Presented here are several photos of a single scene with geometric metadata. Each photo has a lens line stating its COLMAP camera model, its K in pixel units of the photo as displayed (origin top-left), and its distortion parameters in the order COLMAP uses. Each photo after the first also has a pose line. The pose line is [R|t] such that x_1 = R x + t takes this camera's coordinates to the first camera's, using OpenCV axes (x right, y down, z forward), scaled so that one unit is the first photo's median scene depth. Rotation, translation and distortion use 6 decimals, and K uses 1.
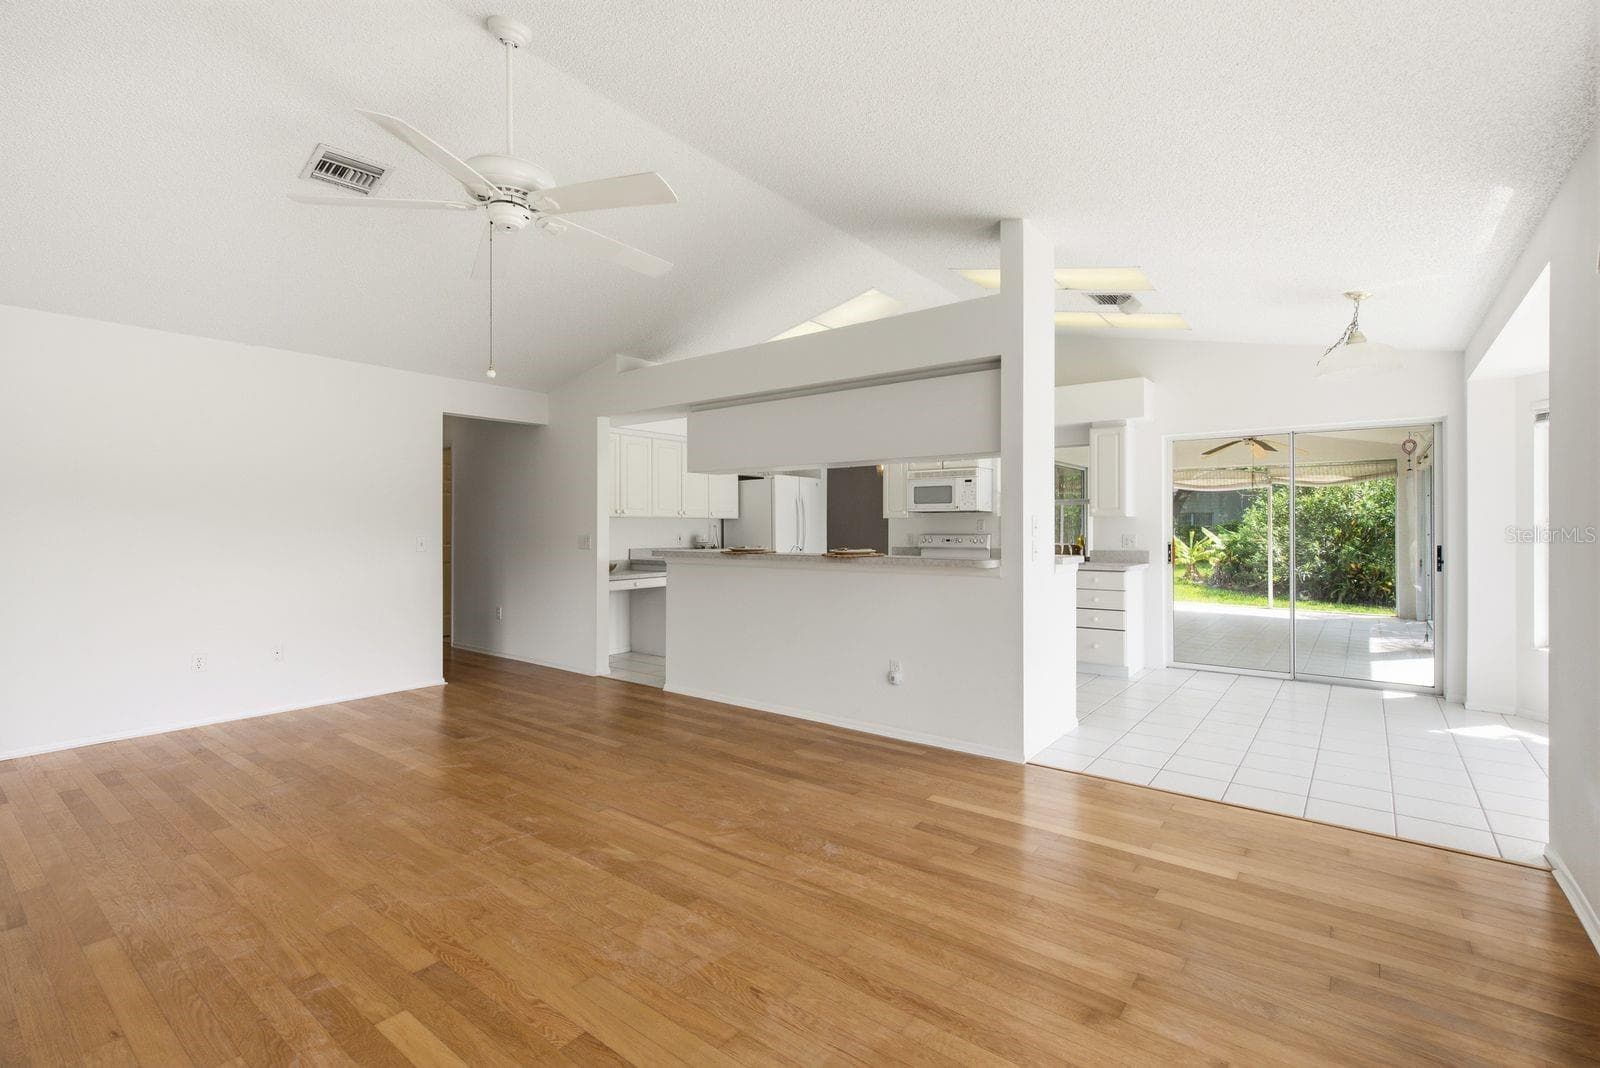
lens RADIAL K [[725.4, 0, 802.3], [0, 725.4, 529.7], [0, 0, 1]] dist [0.001187, -0.000280]
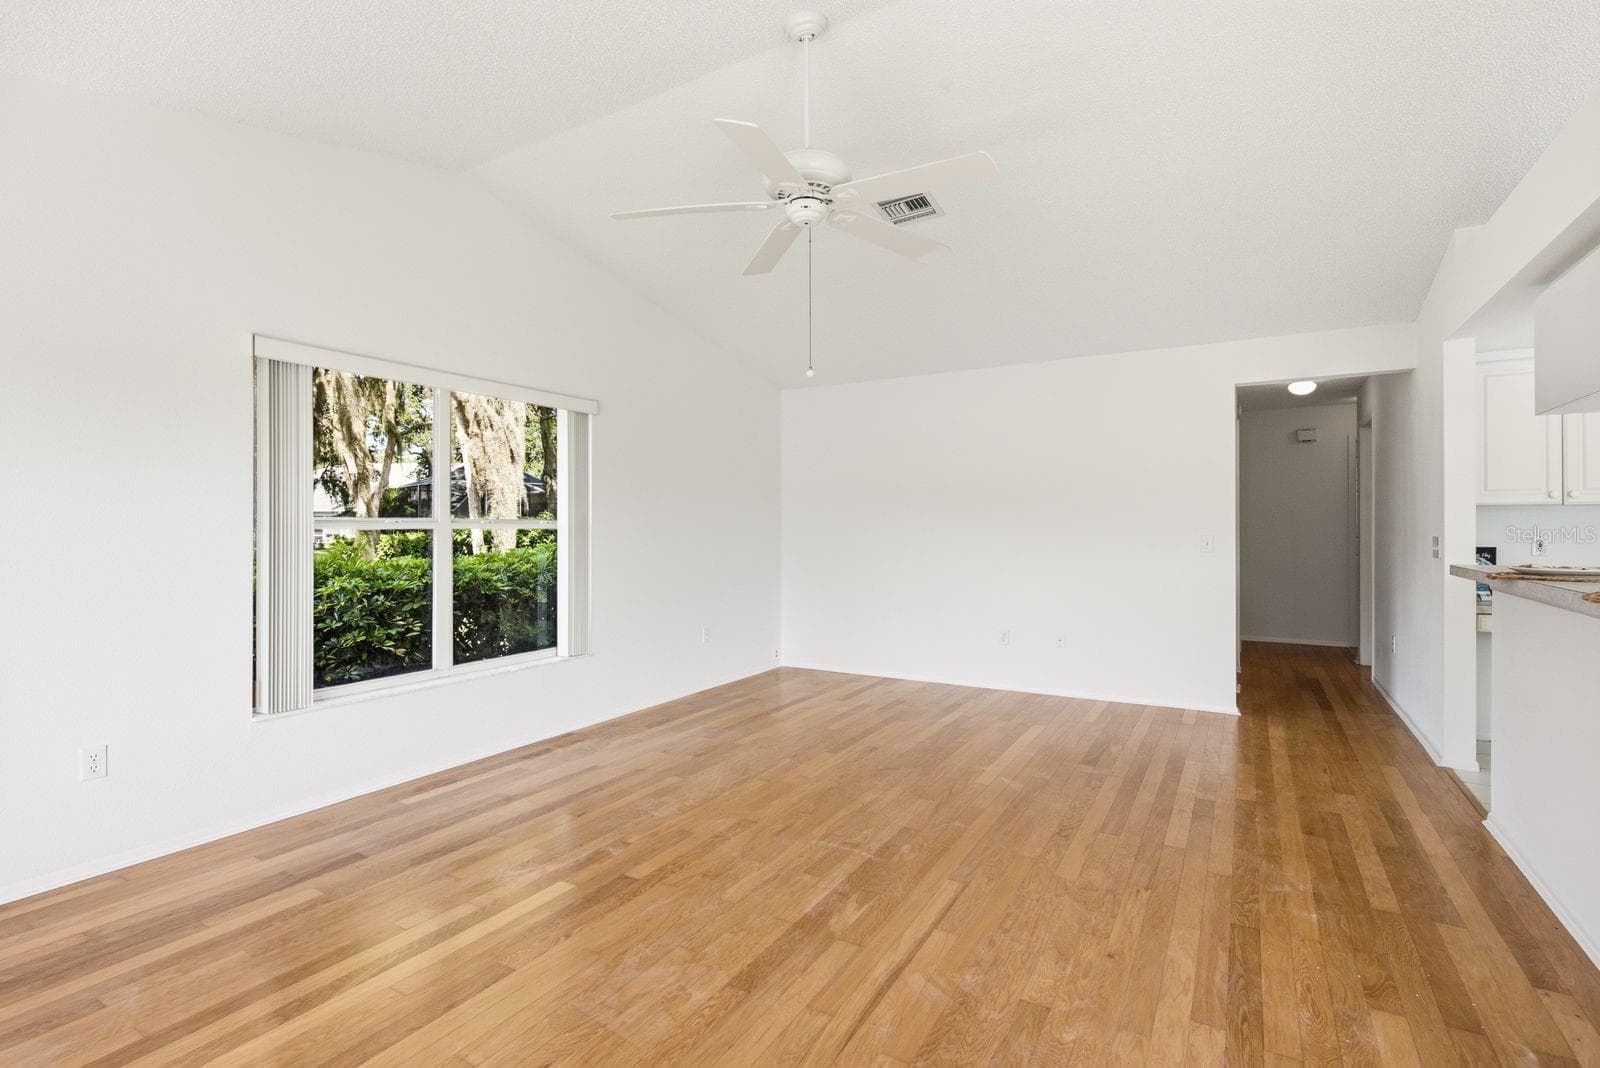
lens RADIAL K [[751.6, 0, 802.1], [0, 751.6, 526.2], [0, 0, 1]] dist [-0.000982, -0.000369]
pose [[0.126733, 0.002856, -0.991933, 0.324747], [0.000749, 0.999995, 0.002975, -0.003579], [0.991937, -0.001120, 0.126730, 0.453145]]
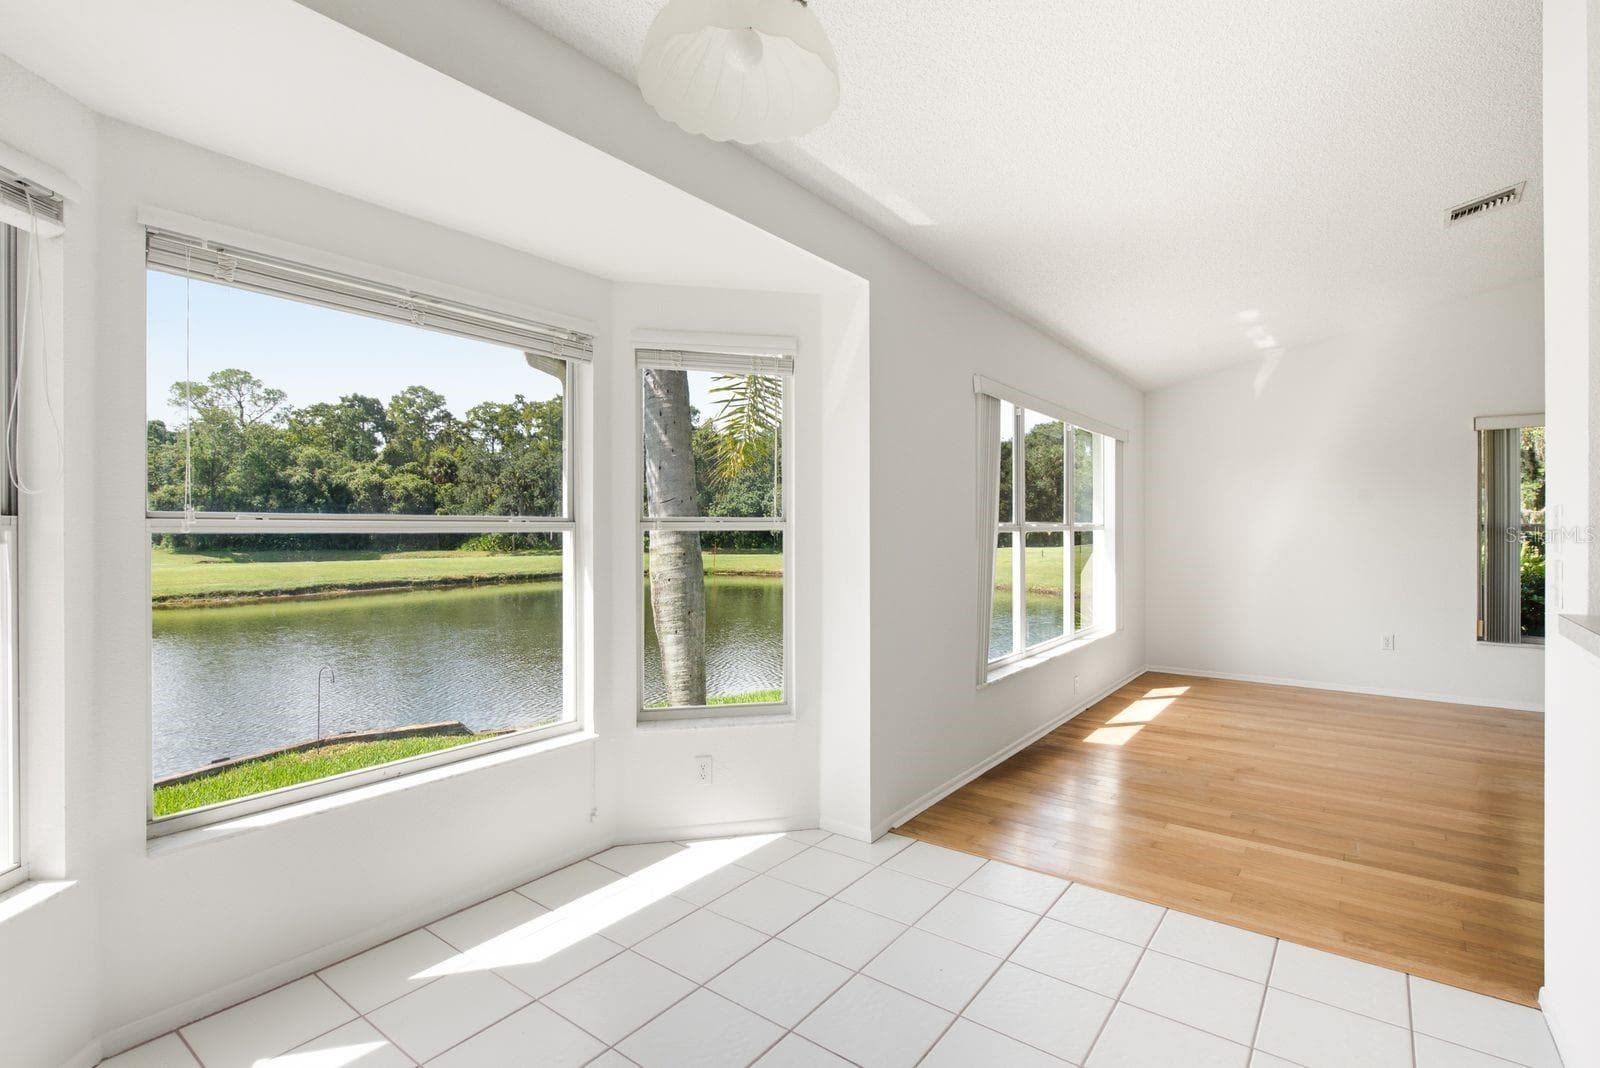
lens RADIAL K [[751.6, 0, 802.1], [0, 751.6, 526.2], [0, 0, 1]] dist [-0.000982, -0.000369]
pose [[-0.999971, 0.002099, -0.007299, 0.606336], [0.002115, 0.999995, -0.002229, -0.004790], [0.007294, -0.002244, -0.999971, 1.122128]]
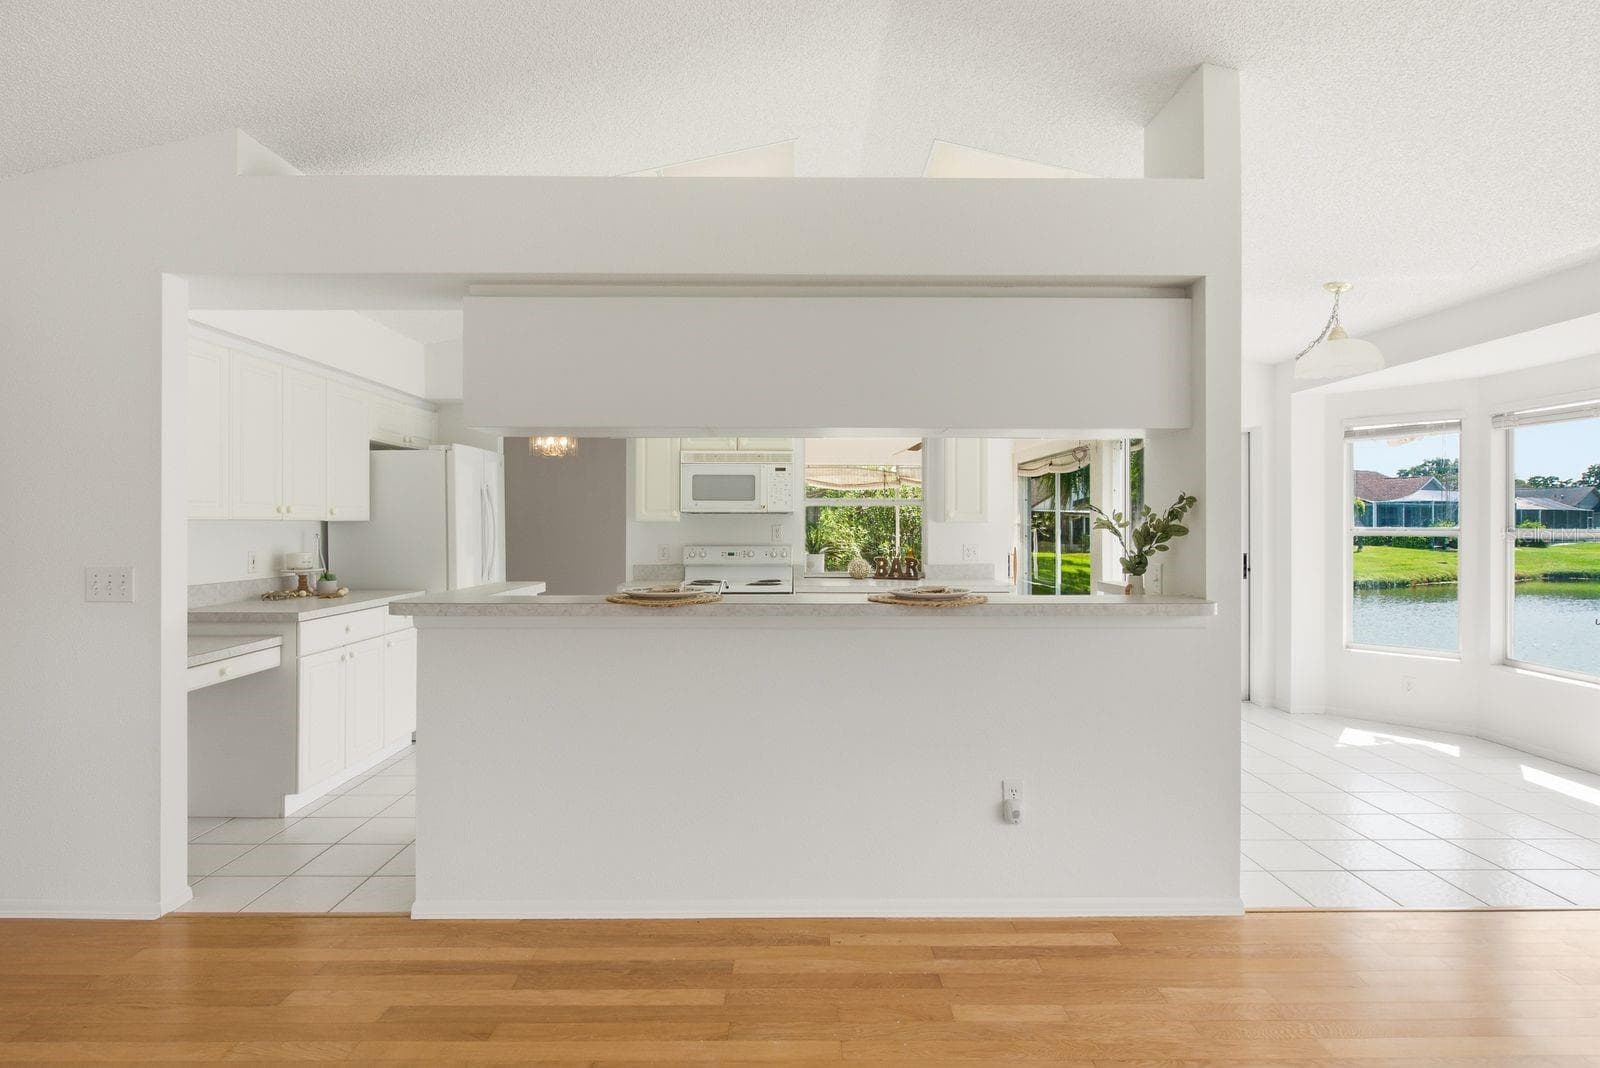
lens RADIAL K [[830.3, 0, 804.0], [0, 830.3, 525.6], [0, 0, 1]] dist [-0.000854, -0.000016]
pose [[0.781809, -0.000114, 0.623518, -0.343136], [0.000227, 1.000000, -0.000102, -0.017839], [-0.623518, 0.000222, 0.781809, 0.493768]]
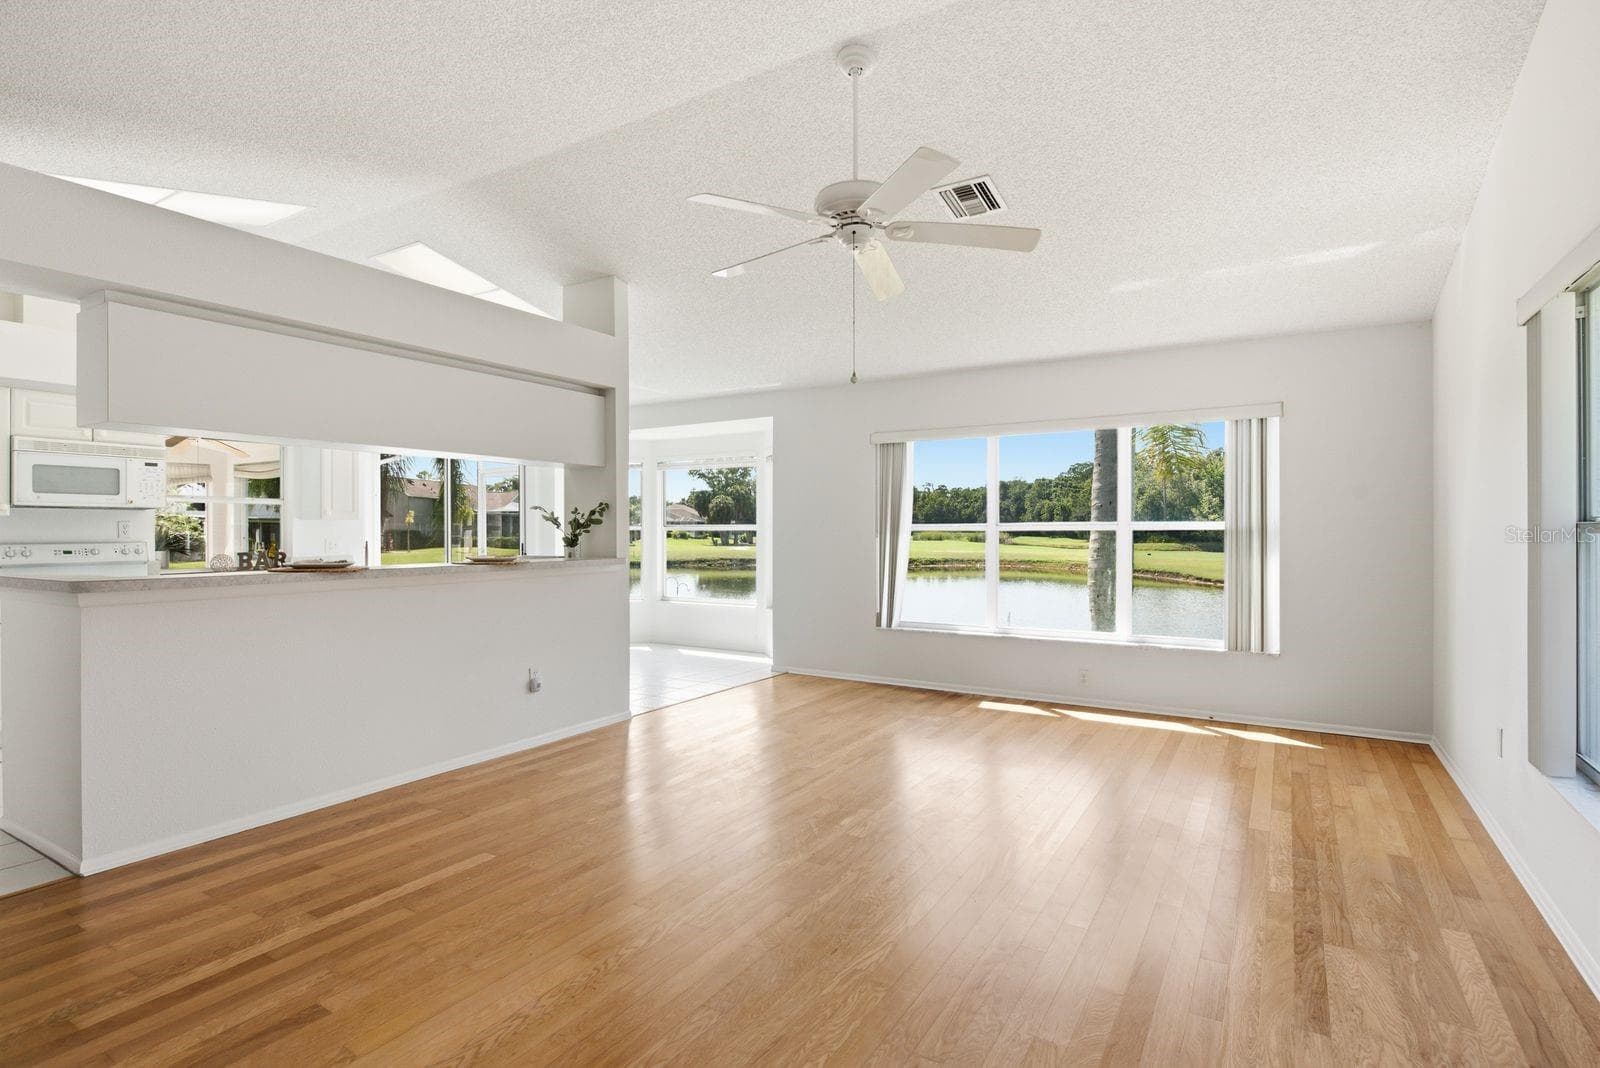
lens RADIAL K [[789.5, 0, 807.5], [0, 789.5, 531.6], [0, 0, 1]] dist [-0.000337, -0.000885]
pose [[-0.116851, -0.001274, 0.993149, -0.813026], [0.004318, 0.999989, 0.001790, -0.002463], [-0.993140, 0.004498, -0.116844, 0.634569]]
